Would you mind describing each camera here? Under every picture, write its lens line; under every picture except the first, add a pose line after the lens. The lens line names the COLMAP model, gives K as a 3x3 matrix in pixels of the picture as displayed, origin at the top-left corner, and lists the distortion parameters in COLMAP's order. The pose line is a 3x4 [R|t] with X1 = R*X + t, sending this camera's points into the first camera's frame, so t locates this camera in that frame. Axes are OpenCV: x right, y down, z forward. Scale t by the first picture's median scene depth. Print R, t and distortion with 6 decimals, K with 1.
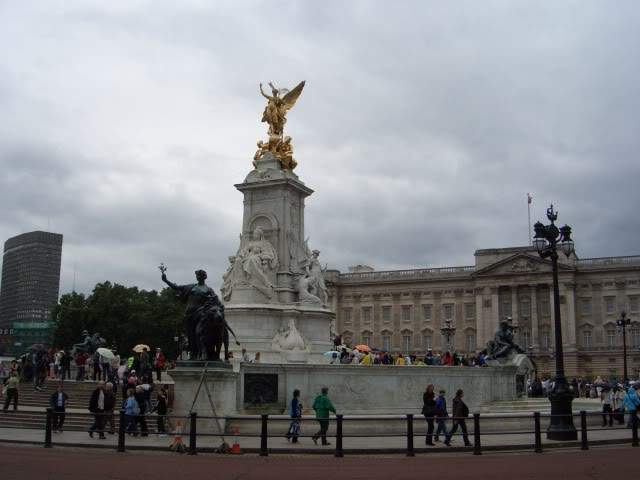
lens RADIAL K [[733.0, 0, 320.0], [0, 733.0, 240.0], [0, 0, 1]] dist [-0.130749, 0.009902]
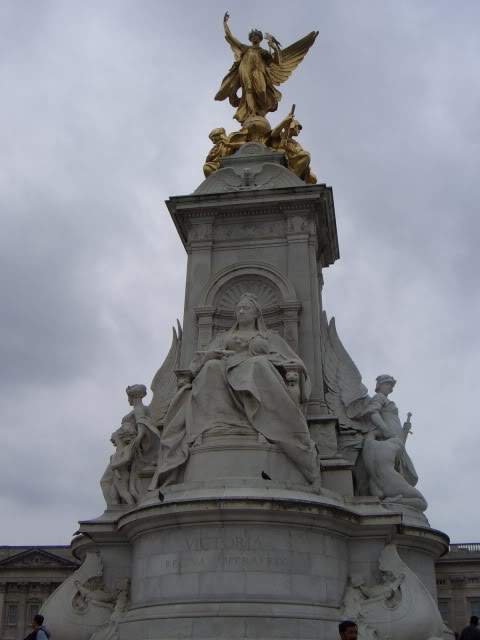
lens RADIAL K [[842.7, 0, 240.0], [0, 842.7, 320.0], [0, 0, 1]] dist [-0.109638, -0.017916]
pose [[0.960382, 0.120260, 0.251406, -0.065737], [-0.052783, 0.964266, -0.259626, 0.035456], [-0.273645, 0.236070, 0.932411, 0.210064]]
